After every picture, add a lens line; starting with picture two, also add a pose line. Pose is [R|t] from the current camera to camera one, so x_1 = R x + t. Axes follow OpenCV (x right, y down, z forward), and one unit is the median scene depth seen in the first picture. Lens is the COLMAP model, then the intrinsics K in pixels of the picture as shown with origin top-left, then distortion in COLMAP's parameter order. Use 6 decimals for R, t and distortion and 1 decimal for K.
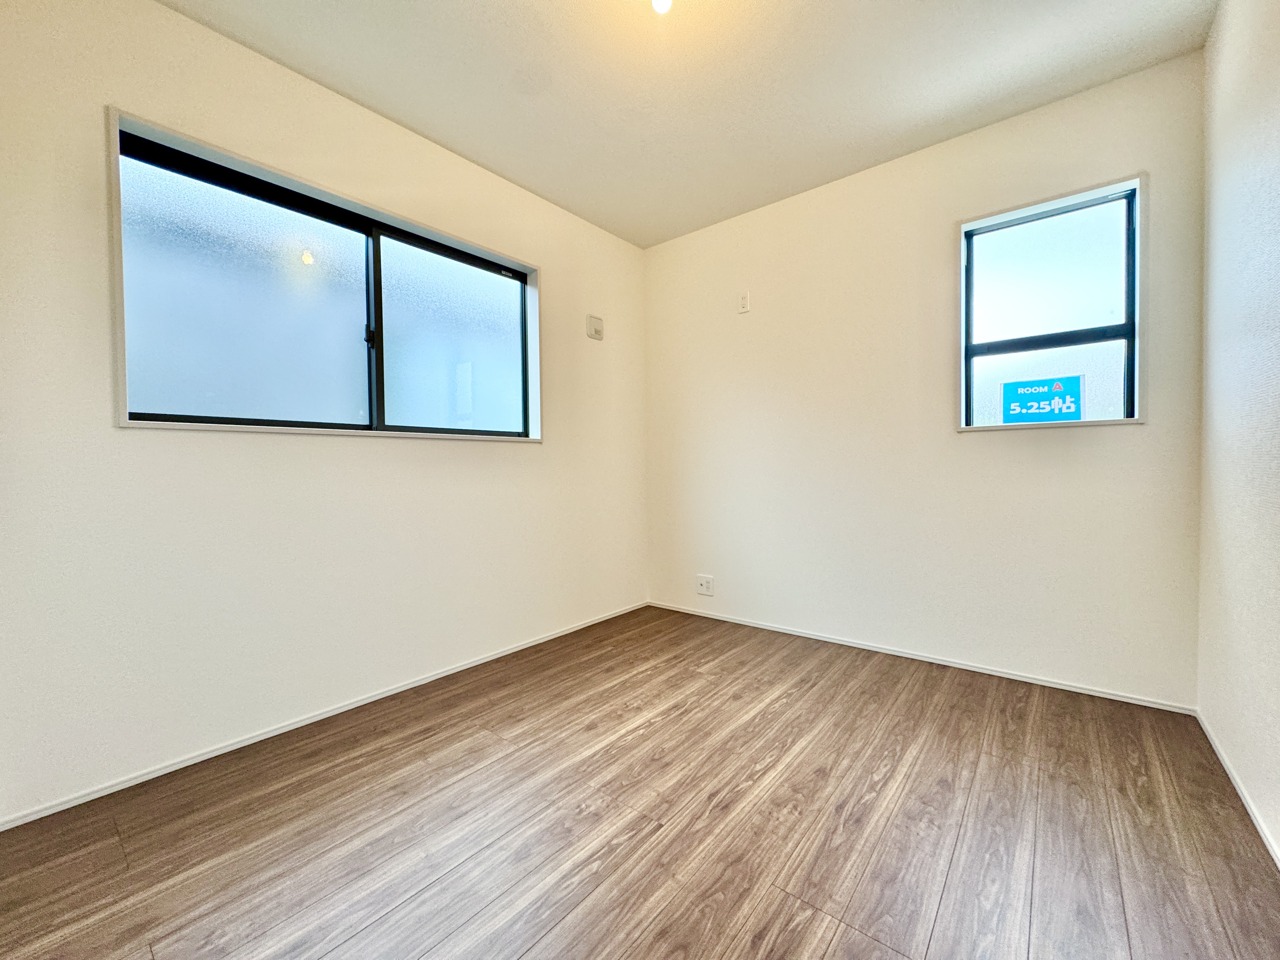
lens RADIAL K [[508.5, 0, 640.5], [0, 508.5, 477.2], [0, 0, 1]] dist [-0.002210, -0.000059]
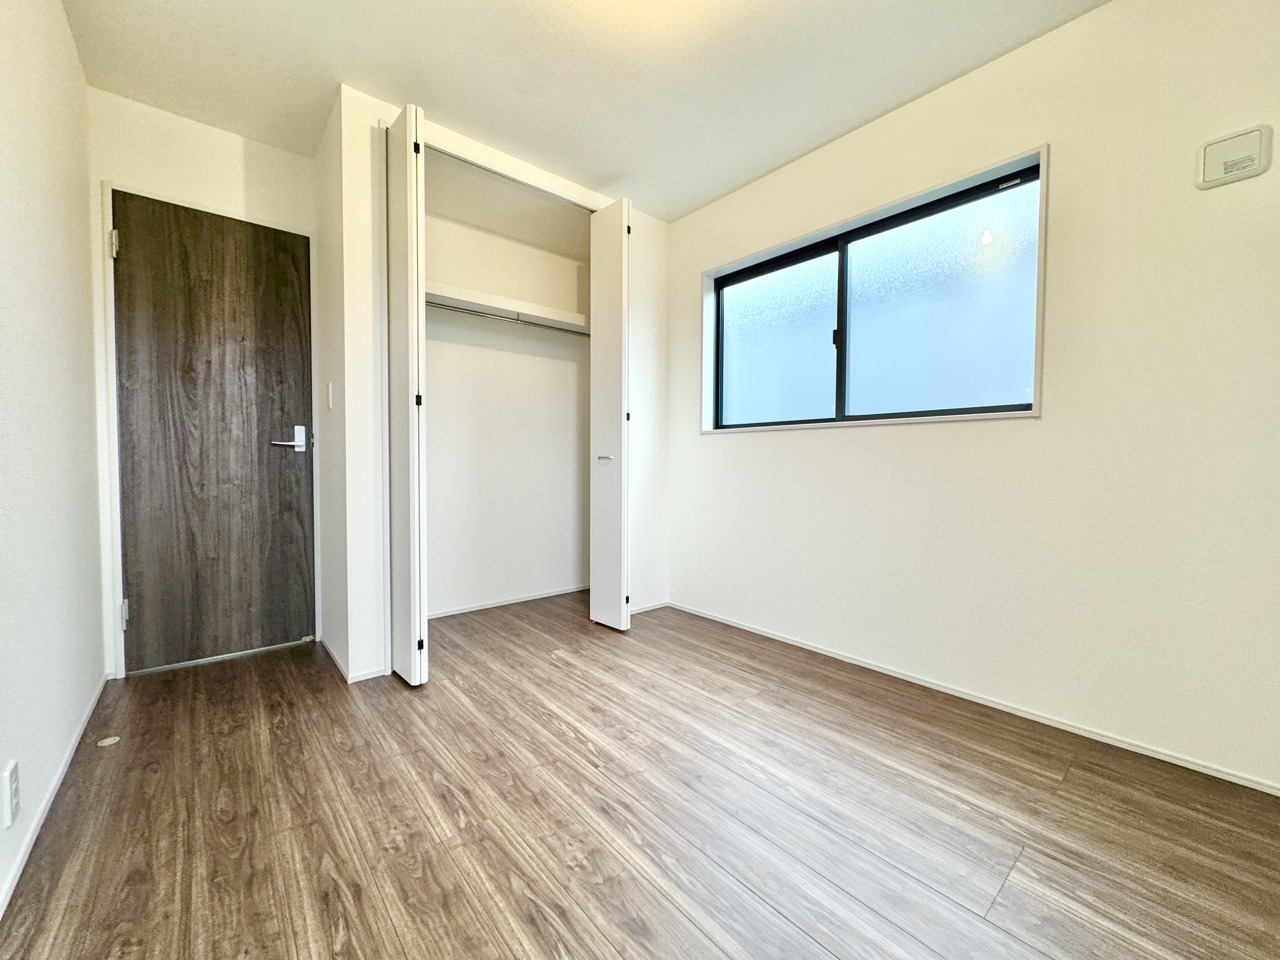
lens RADIAL K [[508.5, 0, 640.3], [0, 508.5, 478.1], [0, 0, 1]] dist [-0.002210, -0.000059]
pose [[-0.174599, 0.044034, -0.983654, 0.839801], [-0.020555, 0.998619, 0.048352, -0.015979], [0.984425, 0.028661, -0.173453, 0.957535]]
